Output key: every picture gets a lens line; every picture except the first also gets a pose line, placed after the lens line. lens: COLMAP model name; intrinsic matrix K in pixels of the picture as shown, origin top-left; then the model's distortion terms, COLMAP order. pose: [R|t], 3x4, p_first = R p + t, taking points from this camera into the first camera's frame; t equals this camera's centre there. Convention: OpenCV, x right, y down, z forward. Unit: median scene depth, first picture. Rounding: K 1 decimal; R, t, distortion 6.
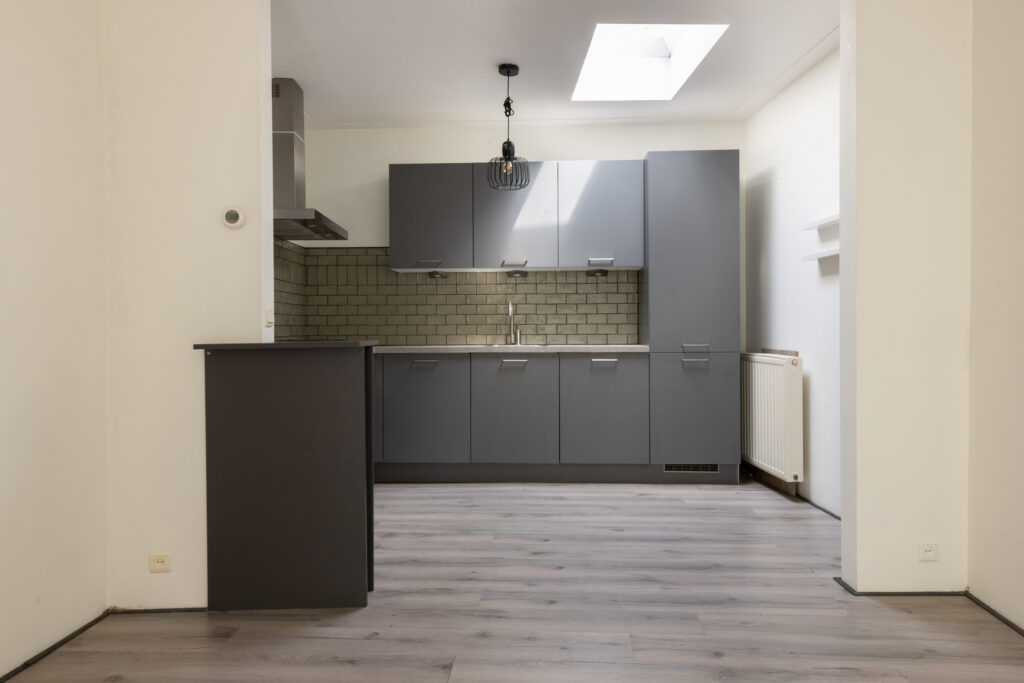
lens RADIAL K [[730.4, 0, 531.1], [0, 730.4, 333.4], [0, 0, 1]] dist [0.032434, -0.000794]
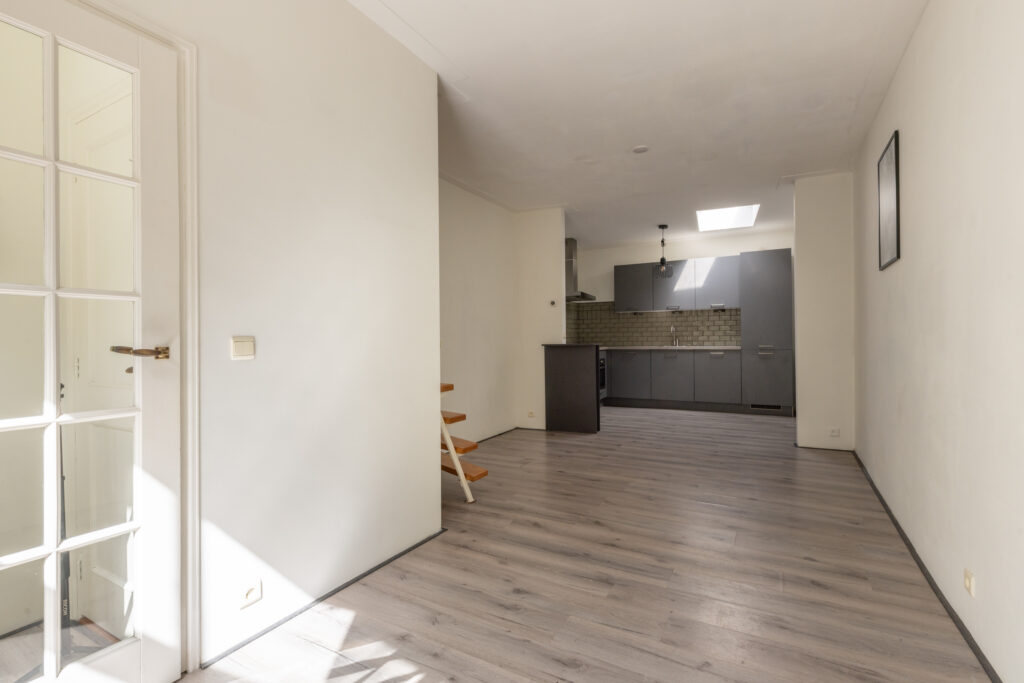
lens RADIAL K [[465.1, 0, 511.1], [0, 465.1, 341.9], [0, 0, 1]] dist [0.004427, 0.001879]
pose [[0.897215, -0.000176, -0.441594, 0.160721], [0.001526, 0.999995, 0.002703, -0.000403], [0.441591, -0.003100, 0.897211, -0.446303]]
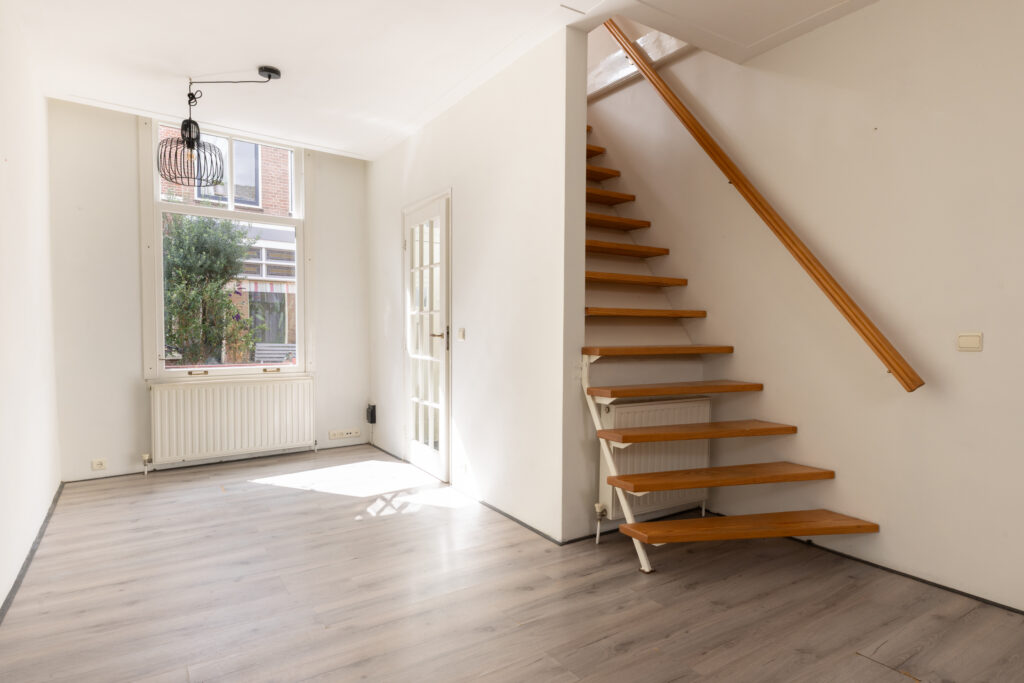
lens RADIAL K [[561.5, 0, 503.2], [0, 561.5, 345.6], [0, 0, 1]] dist [0.010588, -0.001561]
pose [[-0.805954, 0.019963, -0.591641, 0.235711], [-0.001125, 0.999378, 0.035253, -0.008160], [0.591977, 0.029078, -0.805430, 0.351661]]
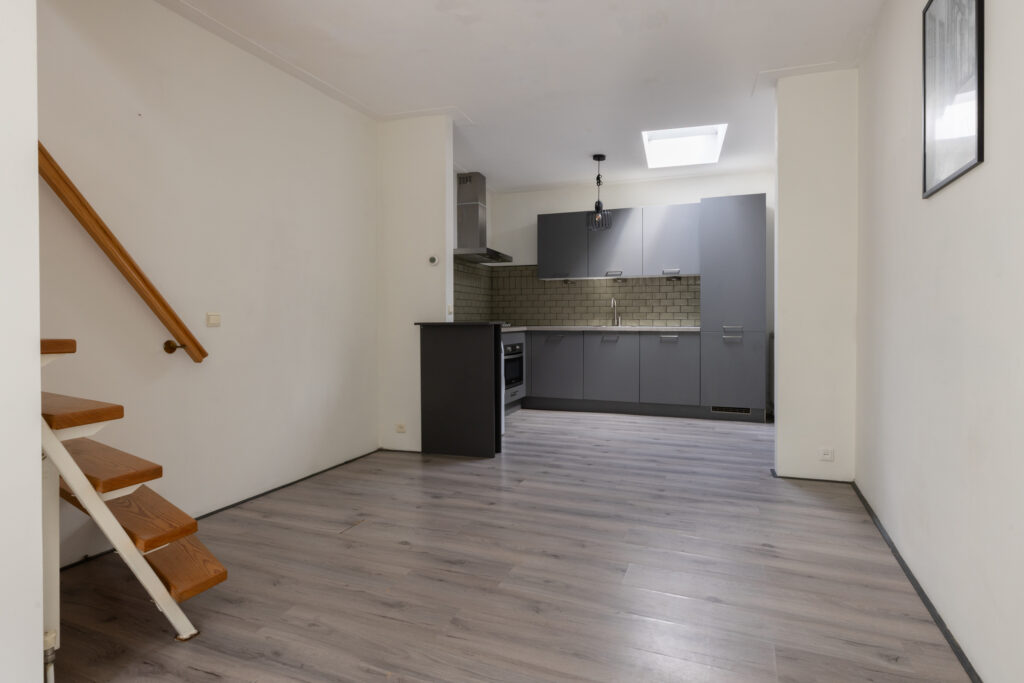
lens RADIAL K [[561.5, 0, 528.6], [0, 561.5, 329.3], [0, 0, 1]] dist [0.010588, -0.001561]
pose [[0.956125, 0.010766, -0.292762, 0.163249], [-0.005490, 0.999808, 0.018836, 0.001093], [0.292908, -0.016403, 0.956000, -0.216697]]
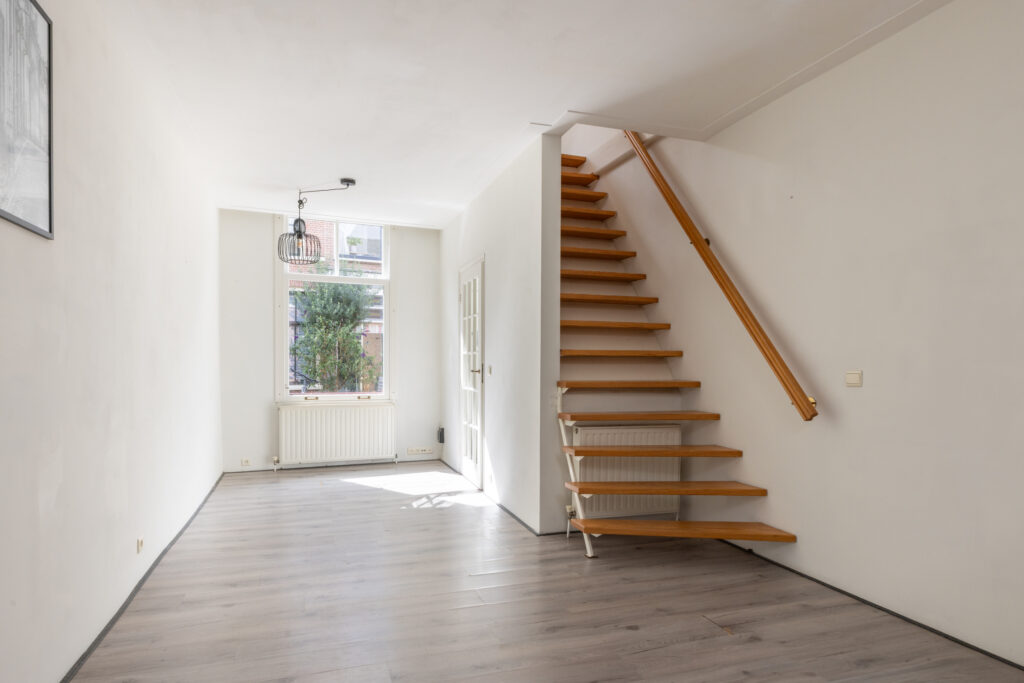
lens RADIAL K [[561.5, 0, 476.3], [0, 561.5, 365.4], [0, 0, 1]] dist [0.010588, -0.001561]
pose [[-0.939029, 0.003237, -0.343823, 0.184928], [0.000557, 0.999969, 0.007891, -0.012015], [0.343838, 0.007219, -0.939001, 0.566493]]
